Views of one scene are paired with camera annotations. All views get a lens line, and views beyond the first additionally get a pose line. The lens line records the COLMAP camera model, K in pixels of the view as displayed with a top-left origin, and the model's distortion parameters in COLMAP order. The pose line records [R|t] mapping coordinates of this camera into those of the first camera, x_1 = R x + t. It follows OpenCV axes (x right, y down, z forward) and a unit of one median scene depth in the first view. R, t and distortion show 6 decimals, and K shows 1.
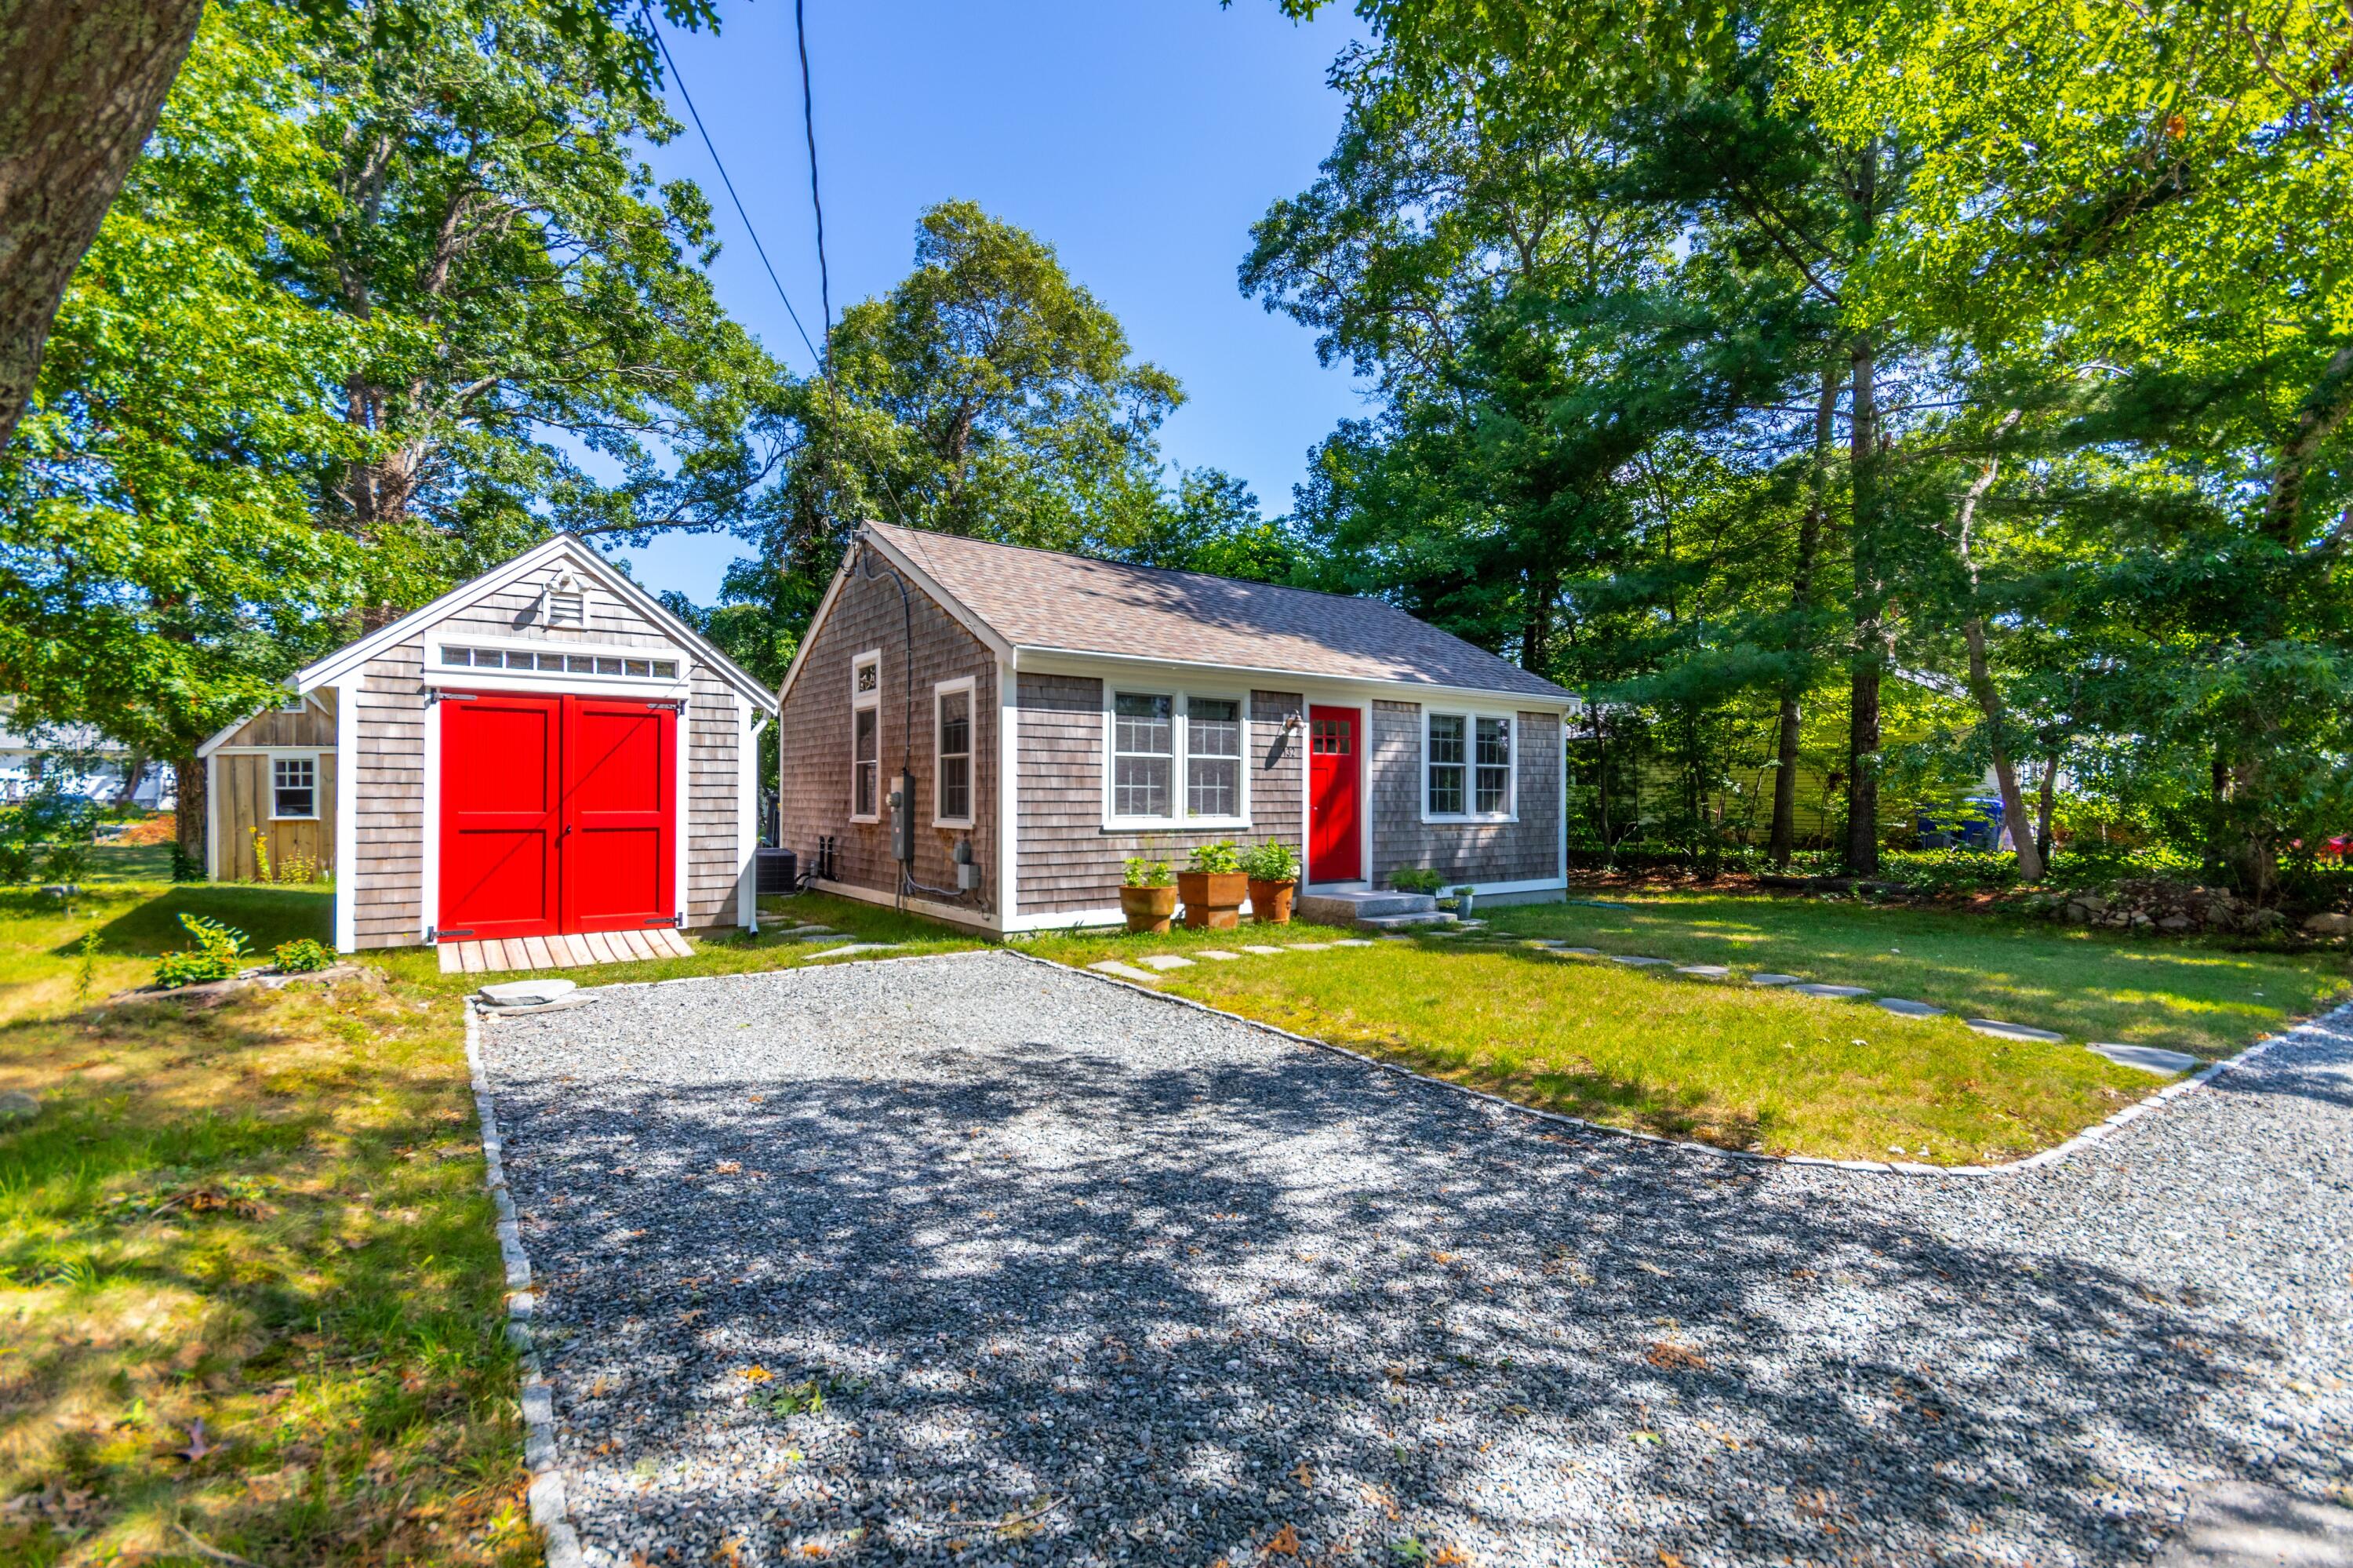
lens RADIAL K [[1092.7, 0, 1173.2], [0, 1092.7, 787.3], [0, 0, 1]] dist [-0.003044, -0.000840]
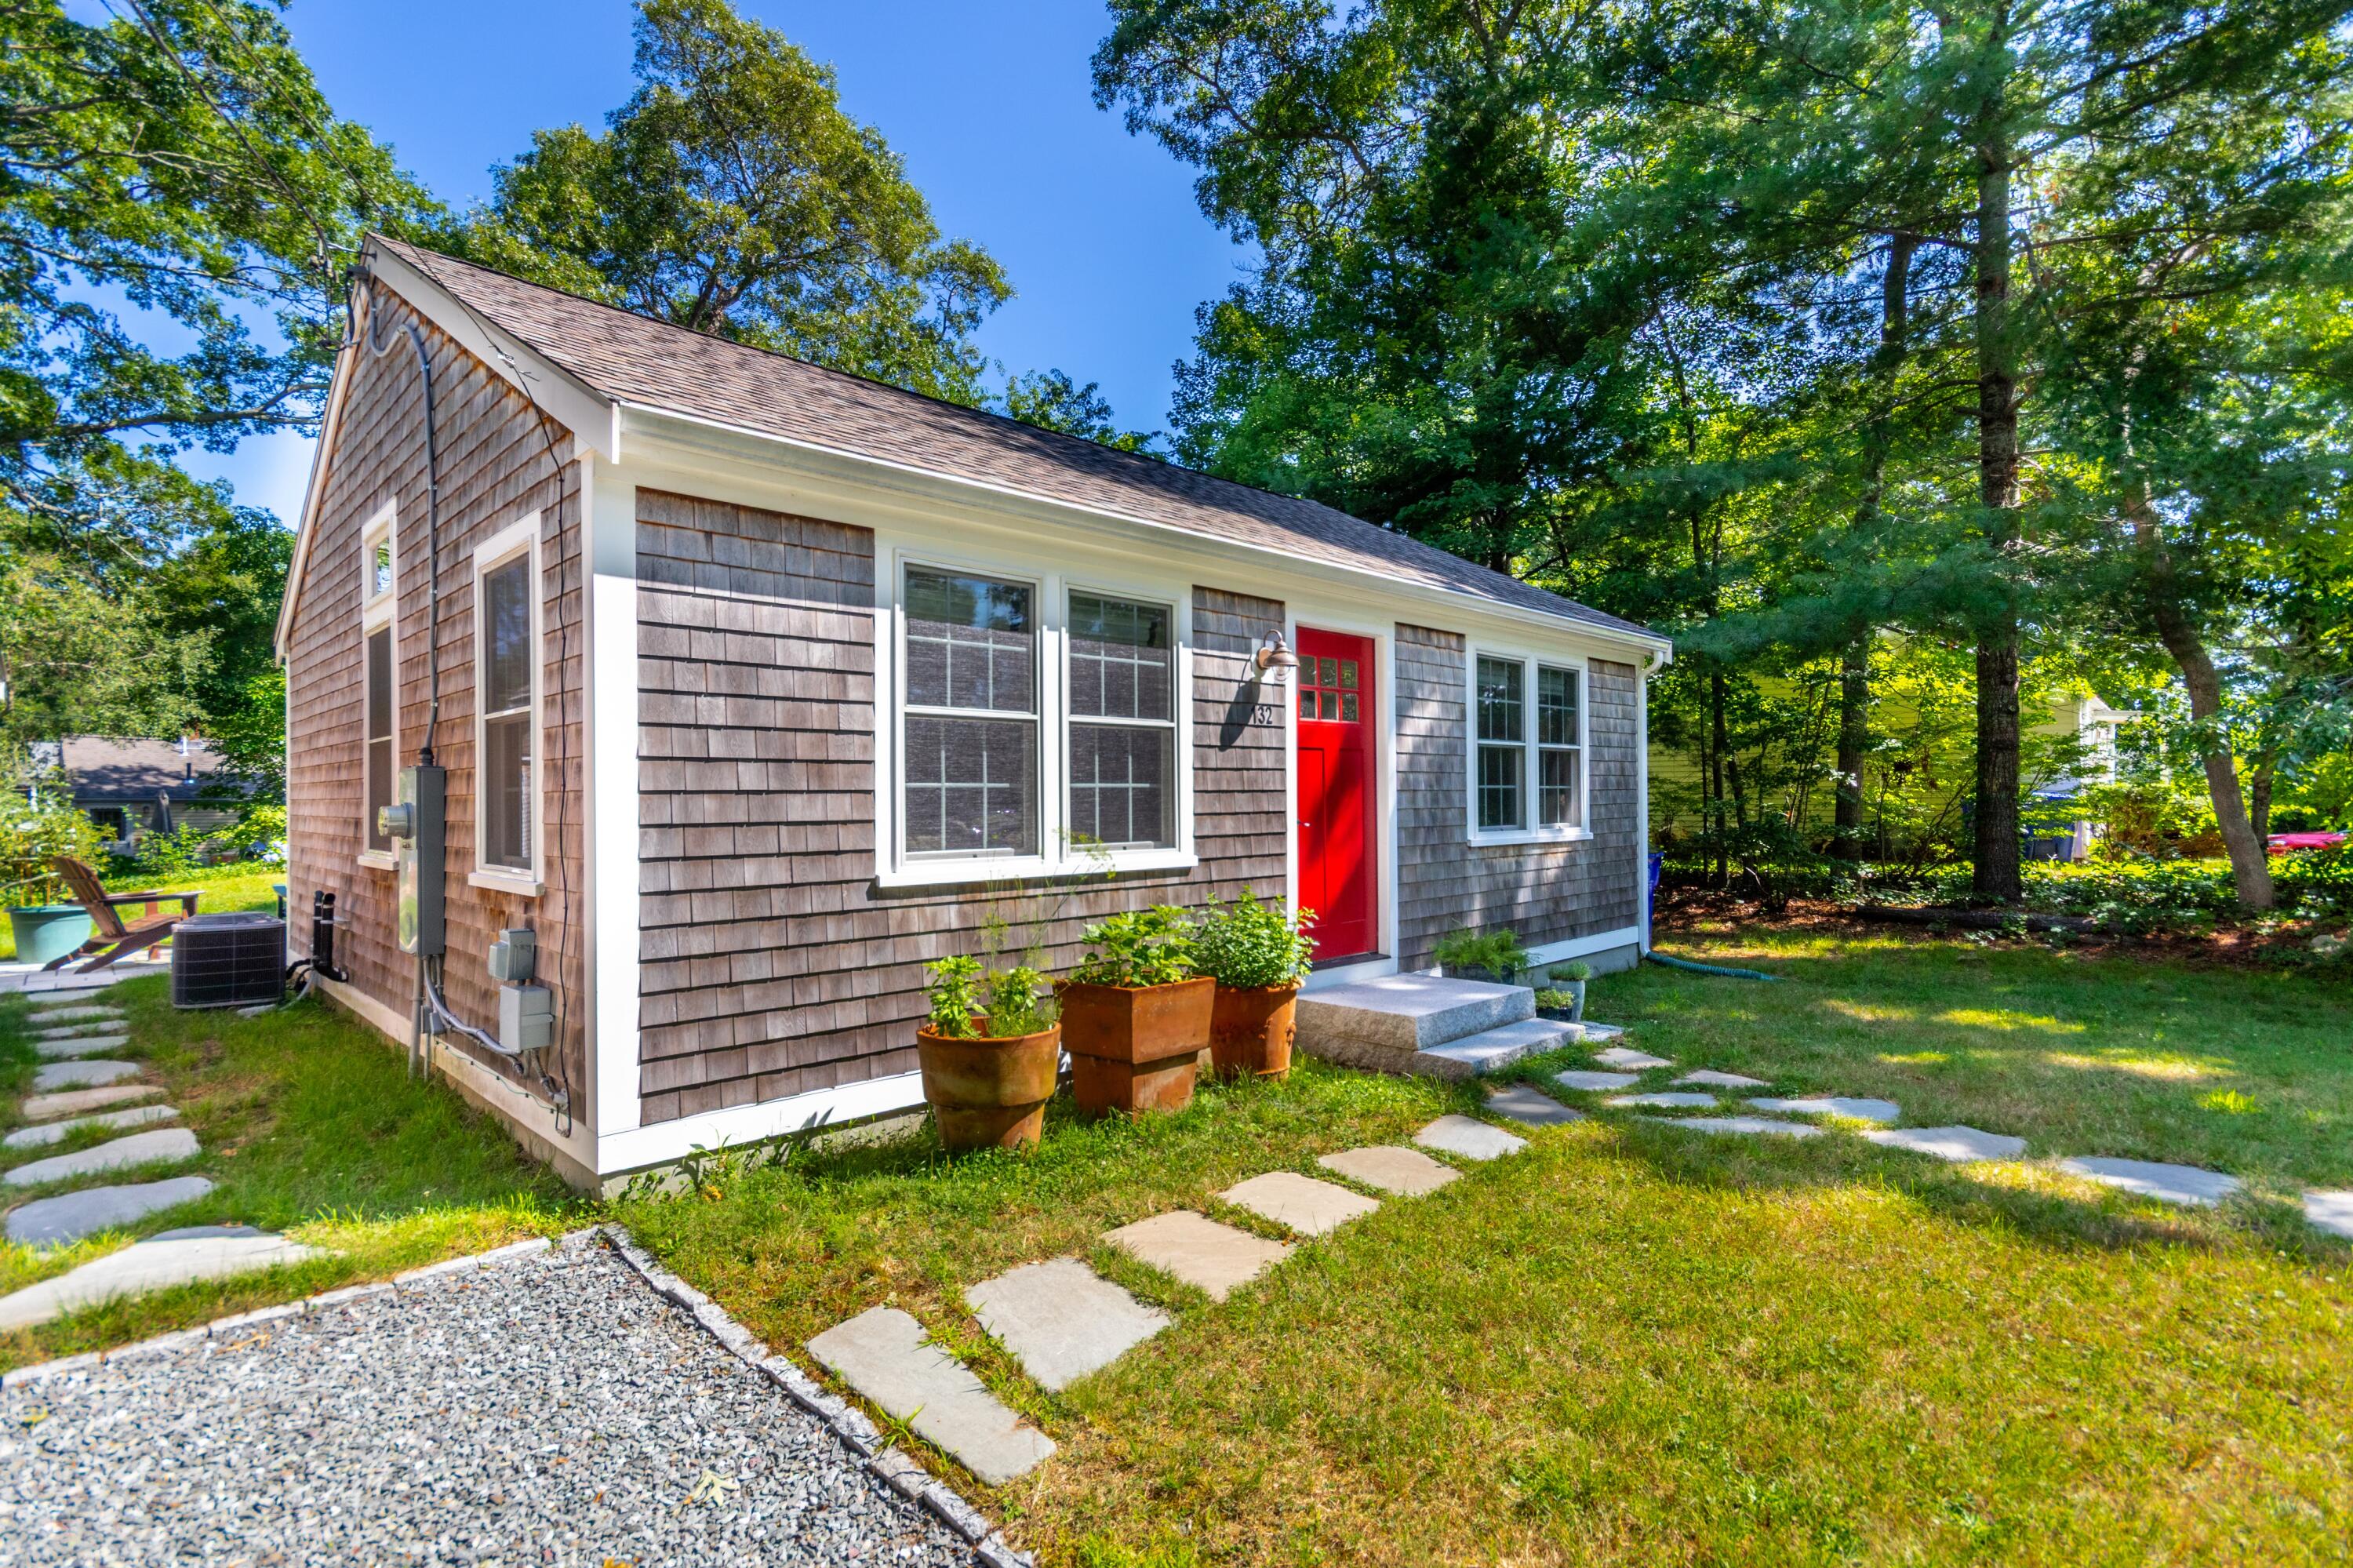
lens RADIAL K [[1092.7, 0, 1170.5], [0, 1092.7, 790.2], [0, 0, 1]] dist [-0.003044, -0.000840]
pose [[0.986479, -0.010175, 0.163573, -0.018022], [0.010090, 0.999948, 0.001352, 0.001401], [-0.163578, 0.000317, 0.986530, 0.481130]]
